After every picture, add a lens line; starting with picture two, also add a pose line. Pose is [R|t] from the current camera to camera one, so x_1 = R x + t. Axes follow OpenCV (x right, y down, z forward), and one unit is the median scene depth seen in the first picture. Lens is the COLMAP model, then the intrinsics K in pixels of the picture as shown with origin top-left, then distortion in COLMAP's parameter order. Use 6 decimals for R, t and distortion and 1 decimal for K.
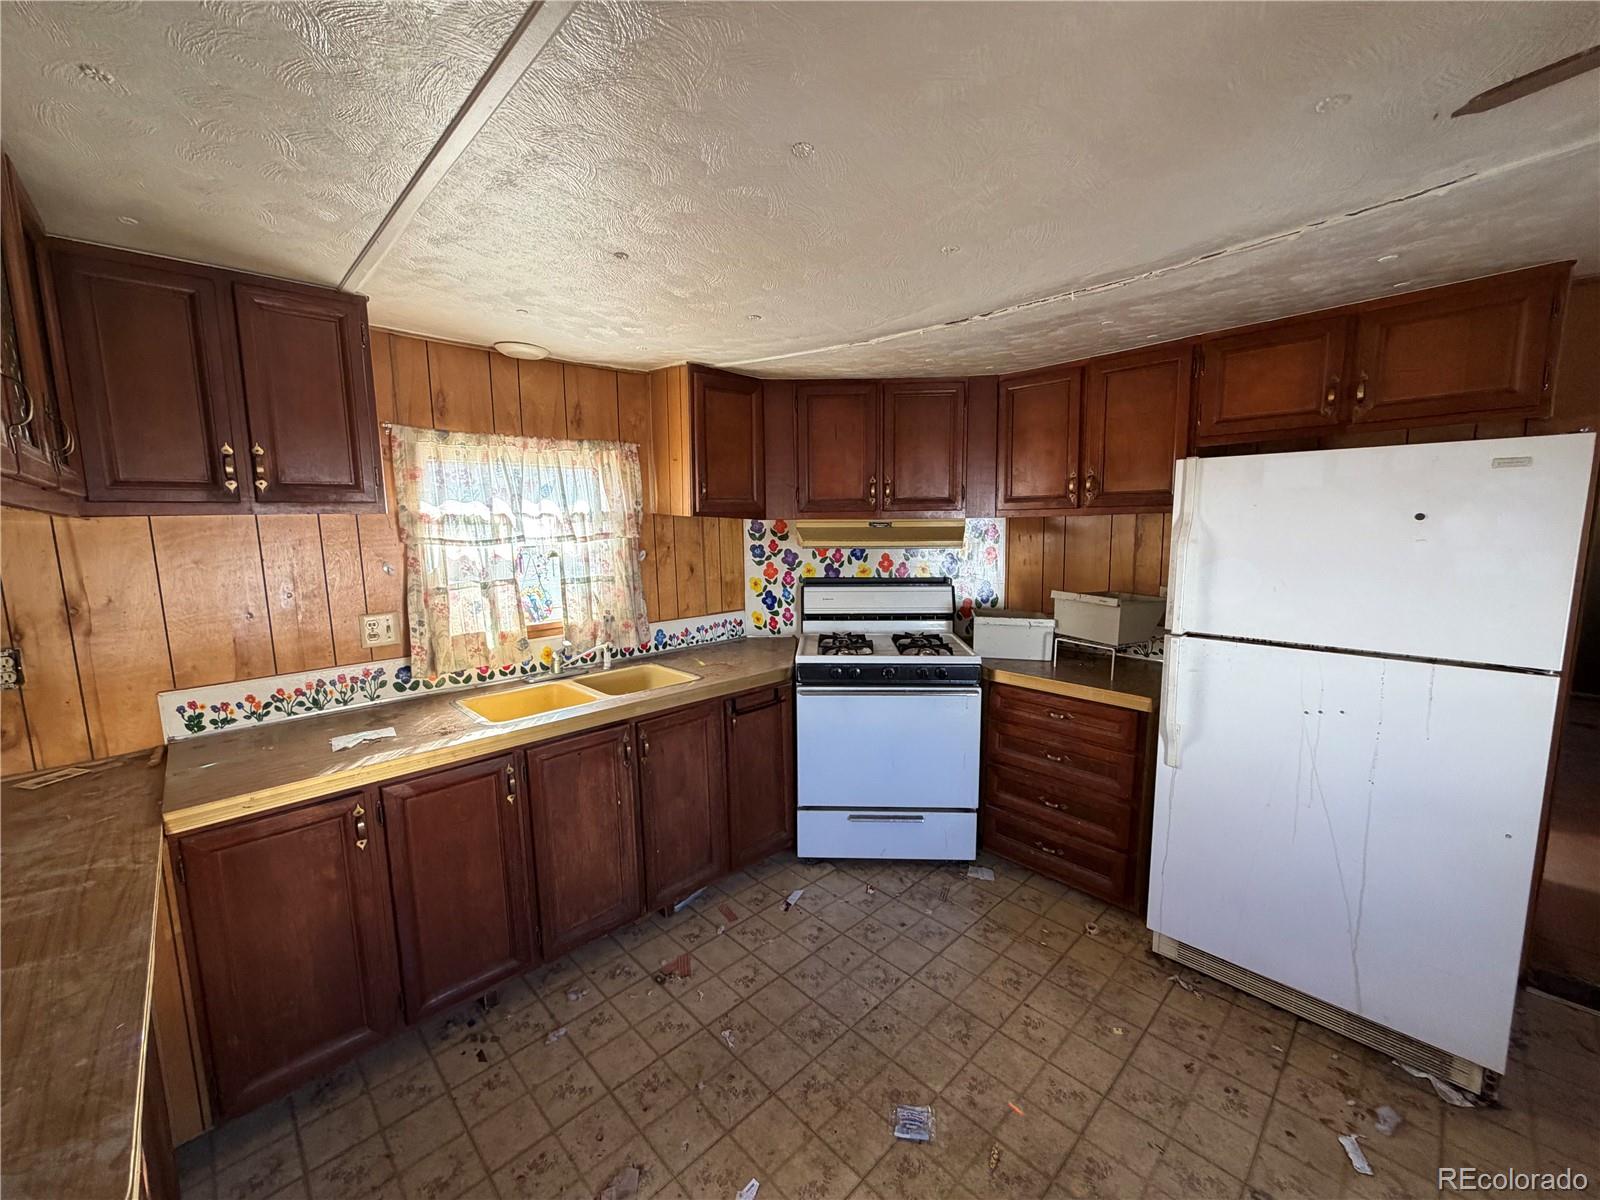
lens RADIAL K [[635.4, 0, 795.7], [0, 635.4, 601.4], [0, 0, 1]] dist [-0.000404, -0.000094]
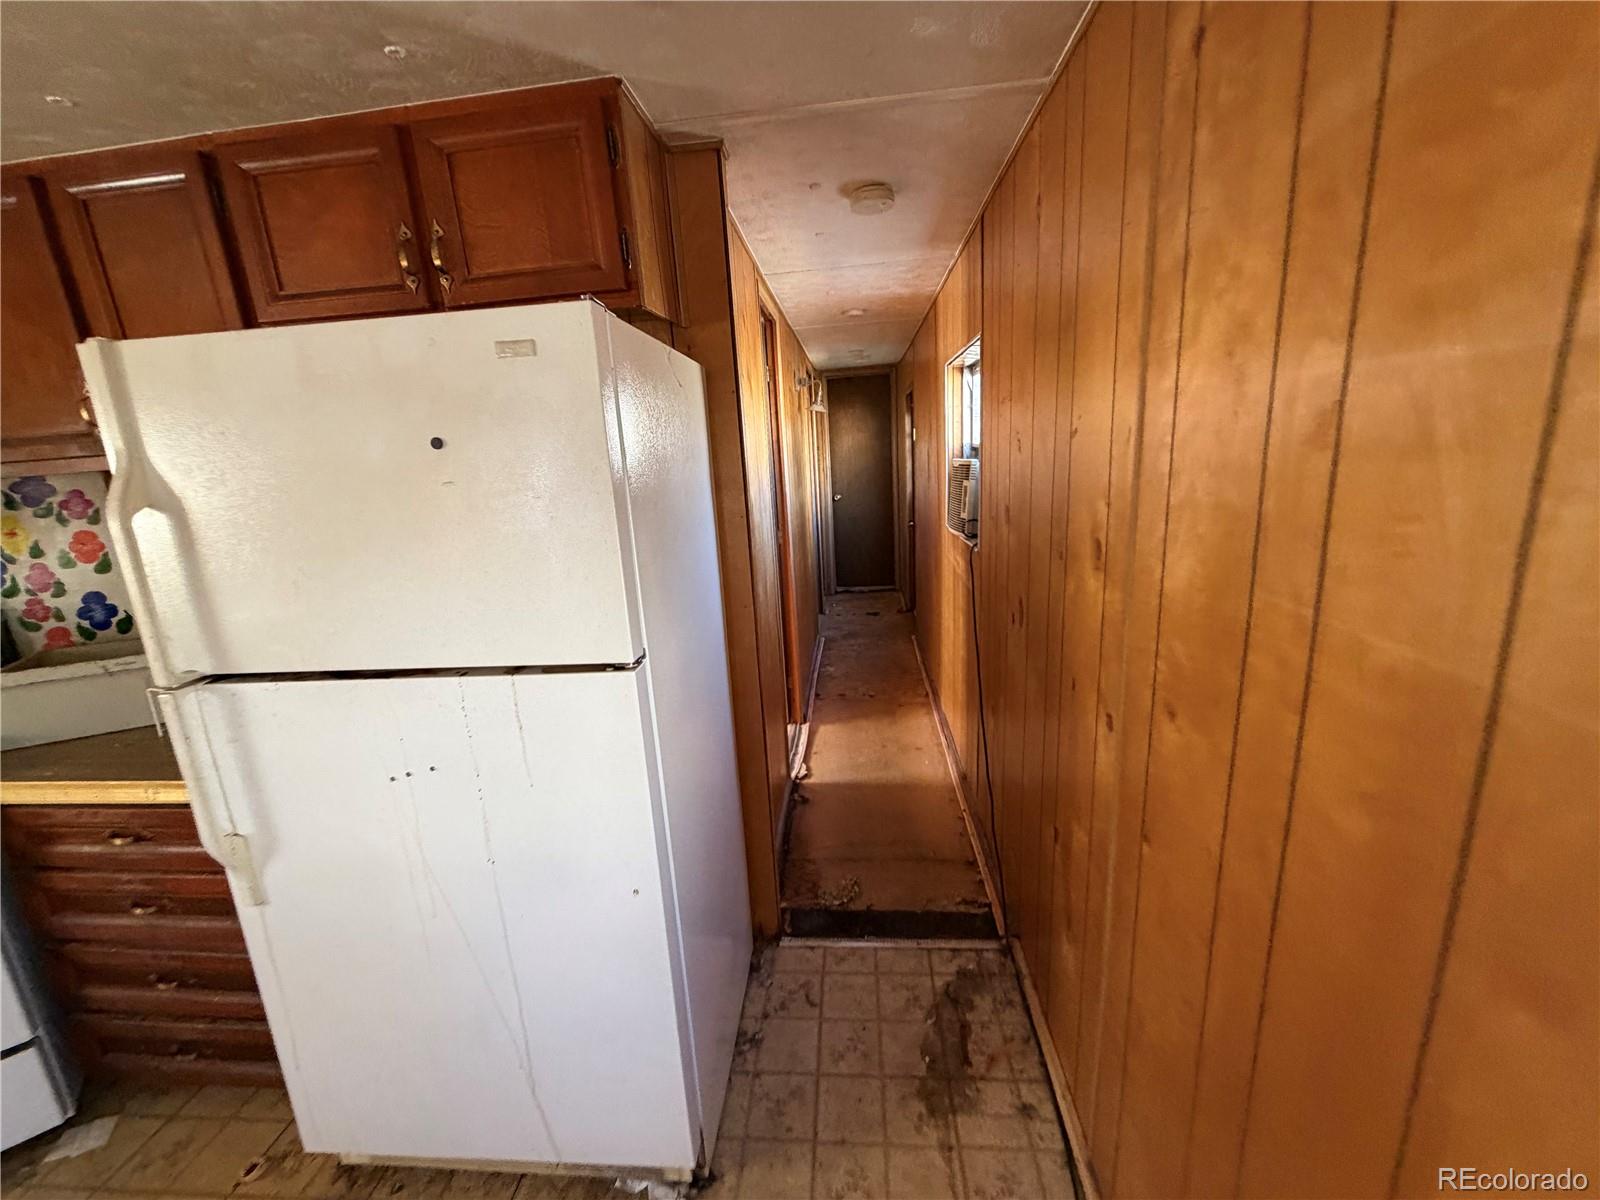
lens RADIAL K [[634.7, 0, 797.2], [0, 634.7, 601.9], [0, 0, 1]] dist [-0.000401, 0.000282]
pose [[0.749097, -0.182408, 0.636853, 0.583855], [0.134585, 0.983200, 0.123303, -0.011813], [-0.648645, -0.006655, 0.761062, 0.226307]]
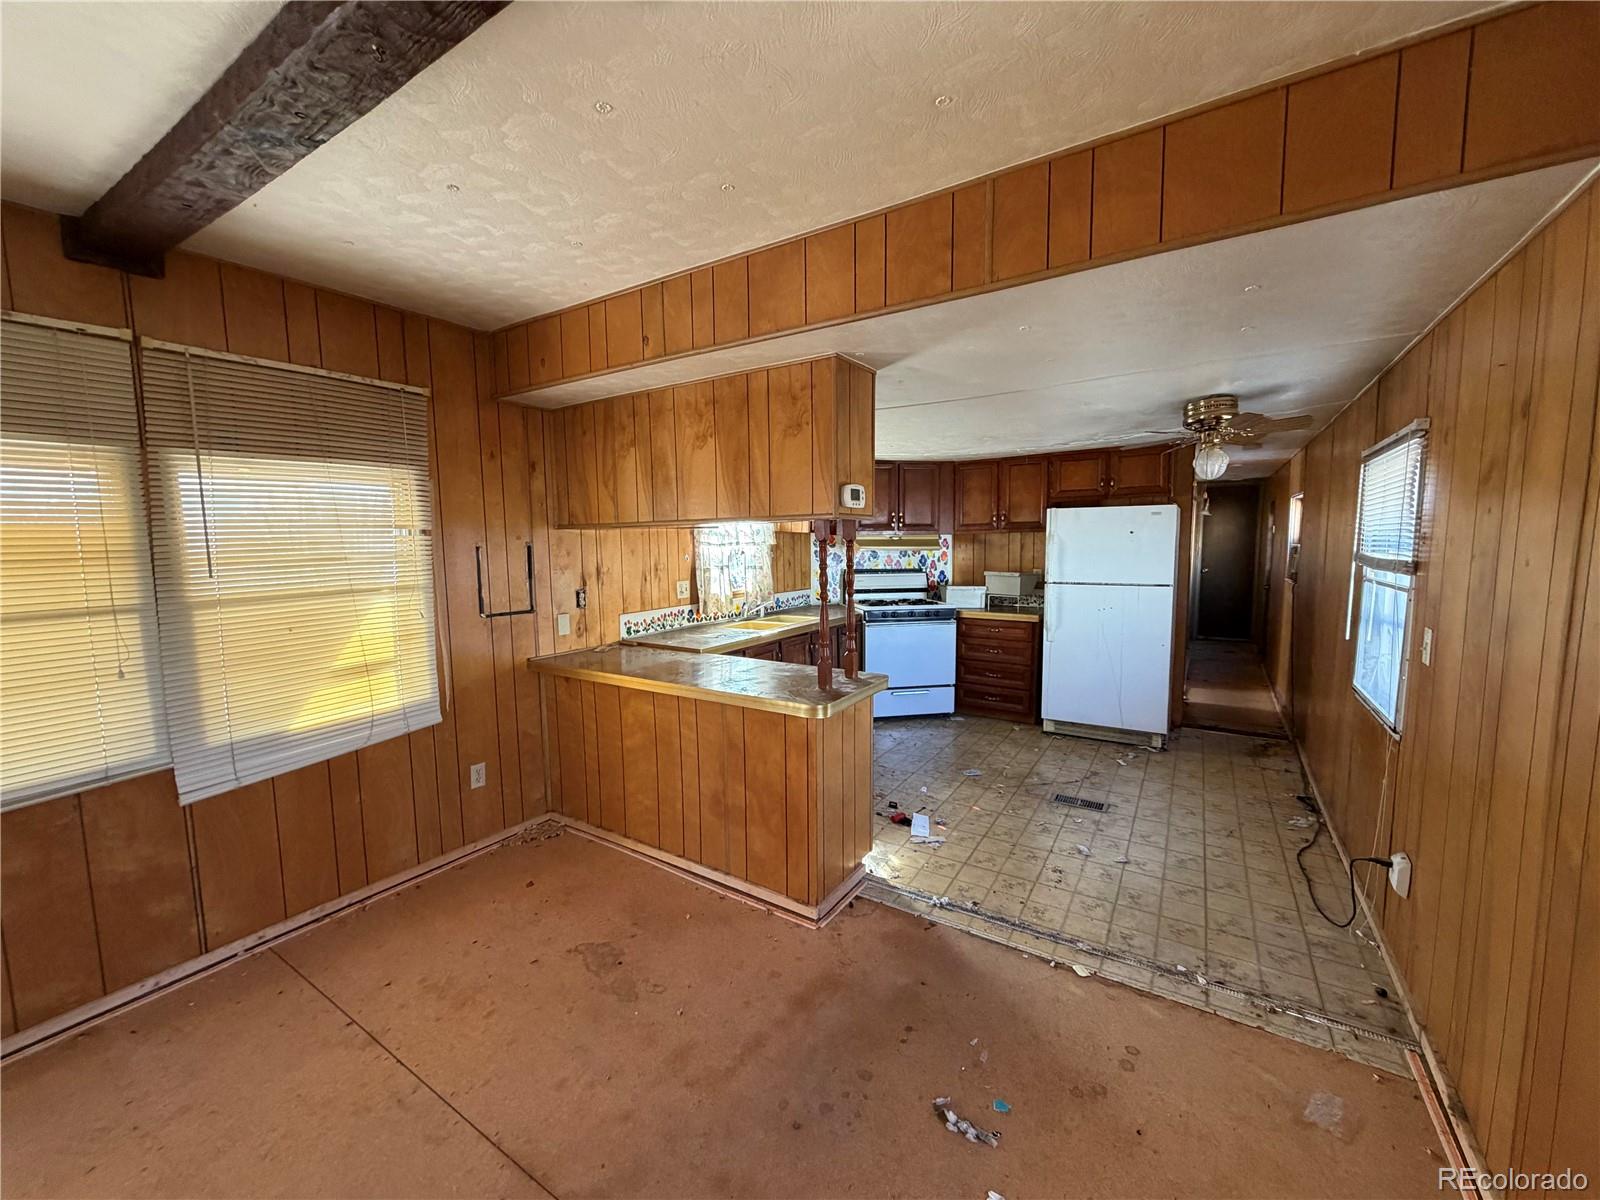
lens RADIAL K [[635.6, 0, 795.4], [0, 635.6, 600.9], [0, 0, 1]] dist [0.000432, -0.000356]
pose [[0.971288, -0.018952, 0.237150, -0.767001], [0.027931, 0.999012, -0.034558, 0.152243], [-0.236261, 0.040190, 0.970858, -0.926974]]
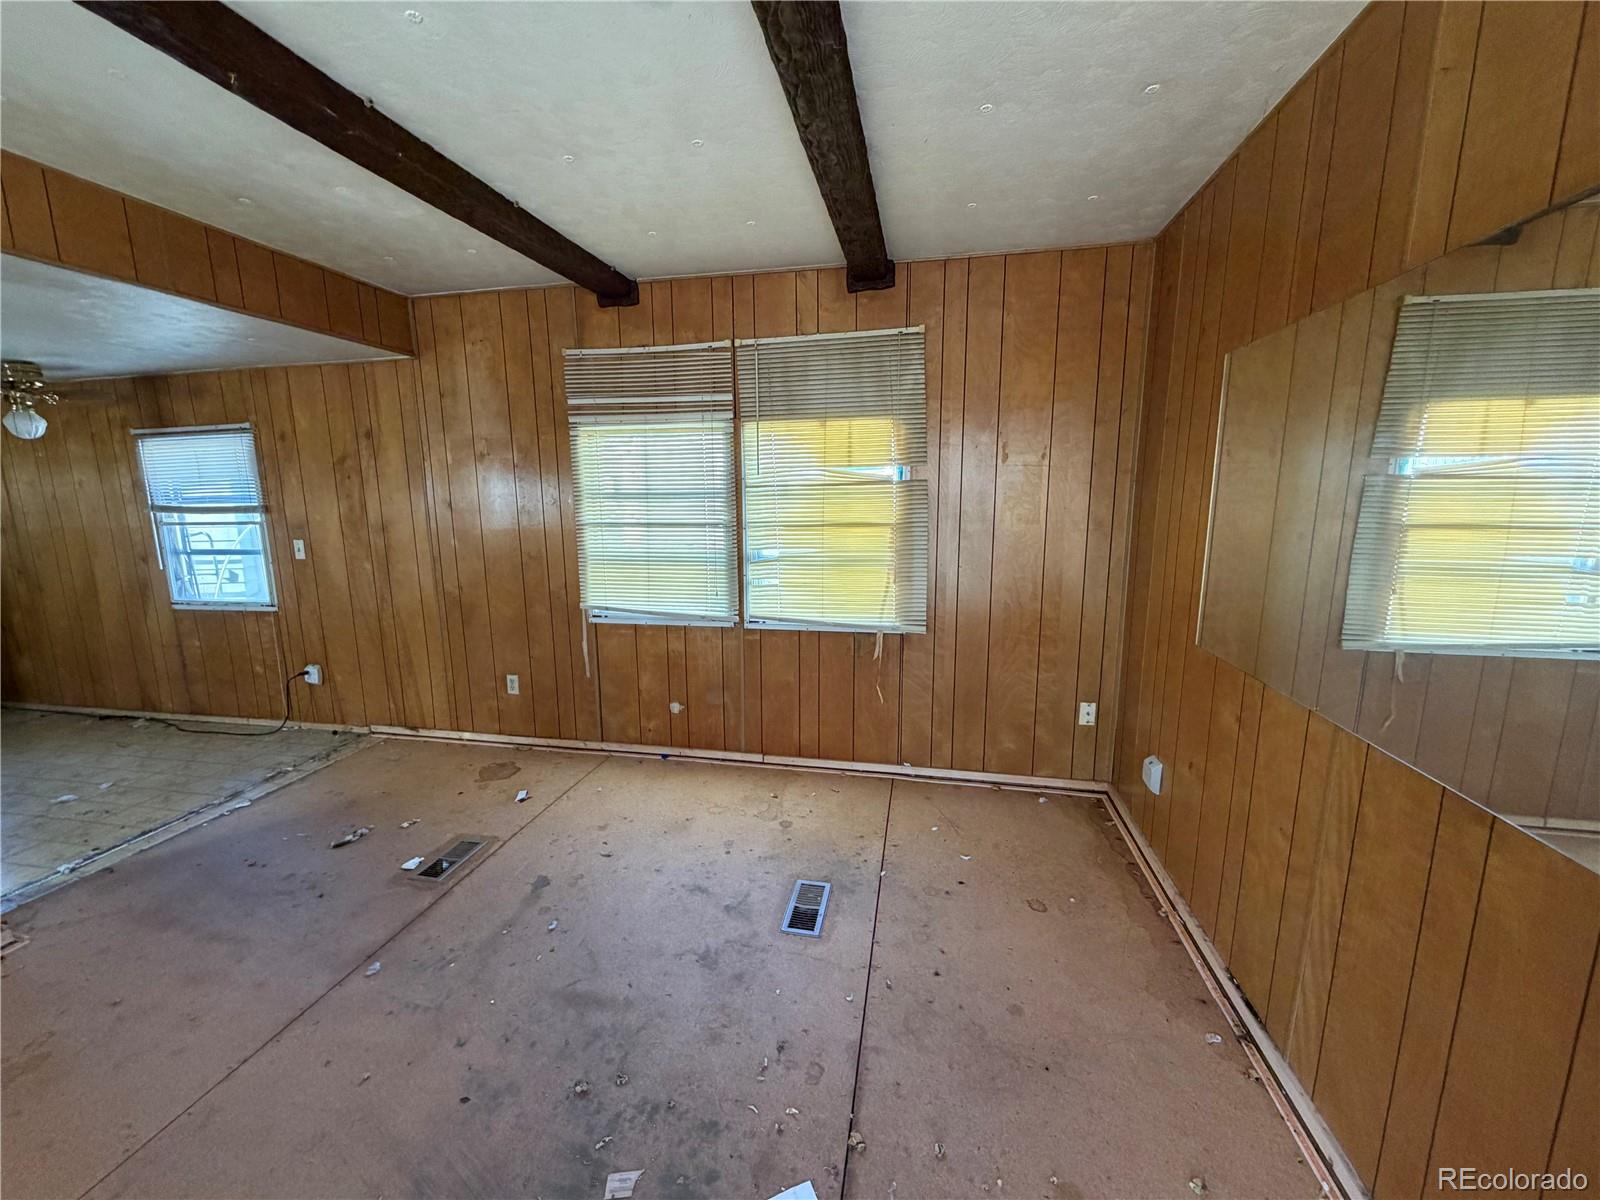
lens RADIAL K [[634.7, 0, 797.2], [0, 634.7, 601.9], [0, 0, 1]] dist [-0.000401, 0.000282]
pose [[-0.576033, -0.117616, 0.808920, -1.828512], [0.128794, 0.964175, 0.231904, 0.124324], [-0.807216, 0.237768, -0.540249, -0.383787]]
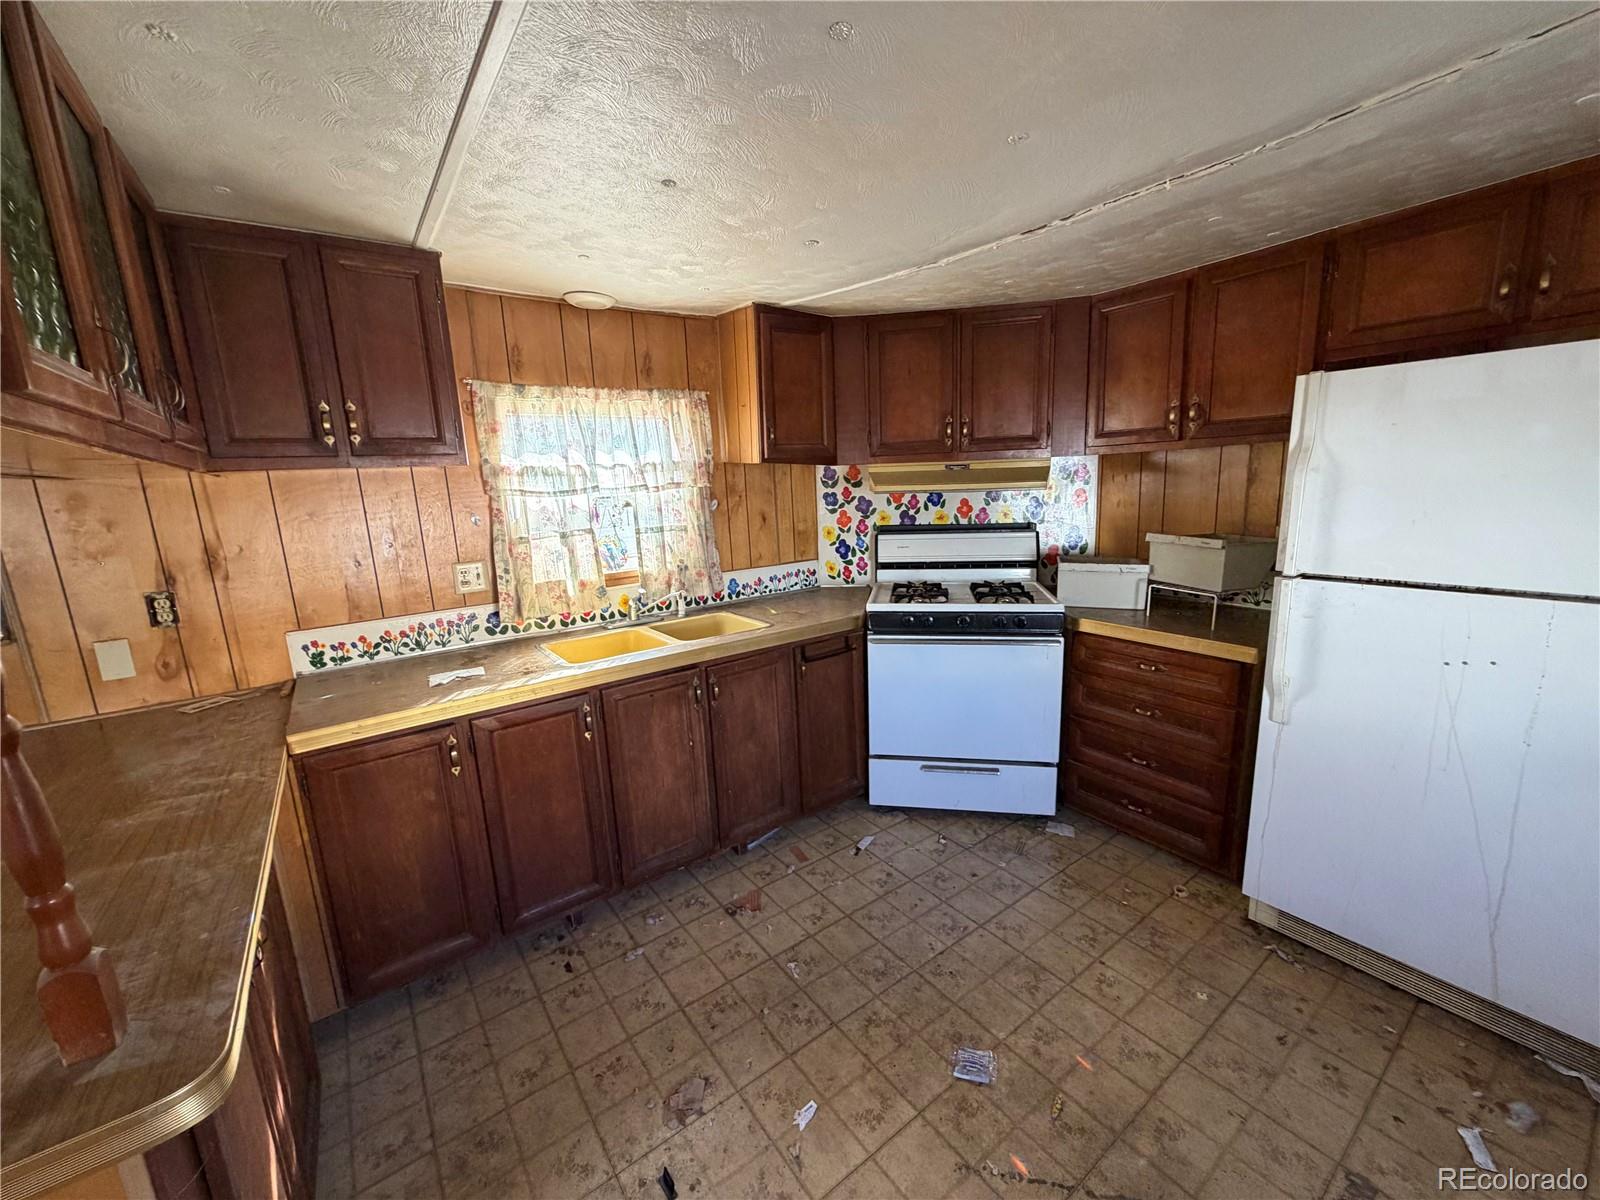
lens RADIAL K [[635.6, 0, 795.4], [0, 635.6, 600.9], [0, 0, 1]] dist [0.000432, -0.000356]
pose [[0.990204, -0.000081, -0.139631, 0.033769], [0.009298, 0.997818, 0.065365, 0.019242], [0.139321, -0.066023, 0.988044, 0.017654]]
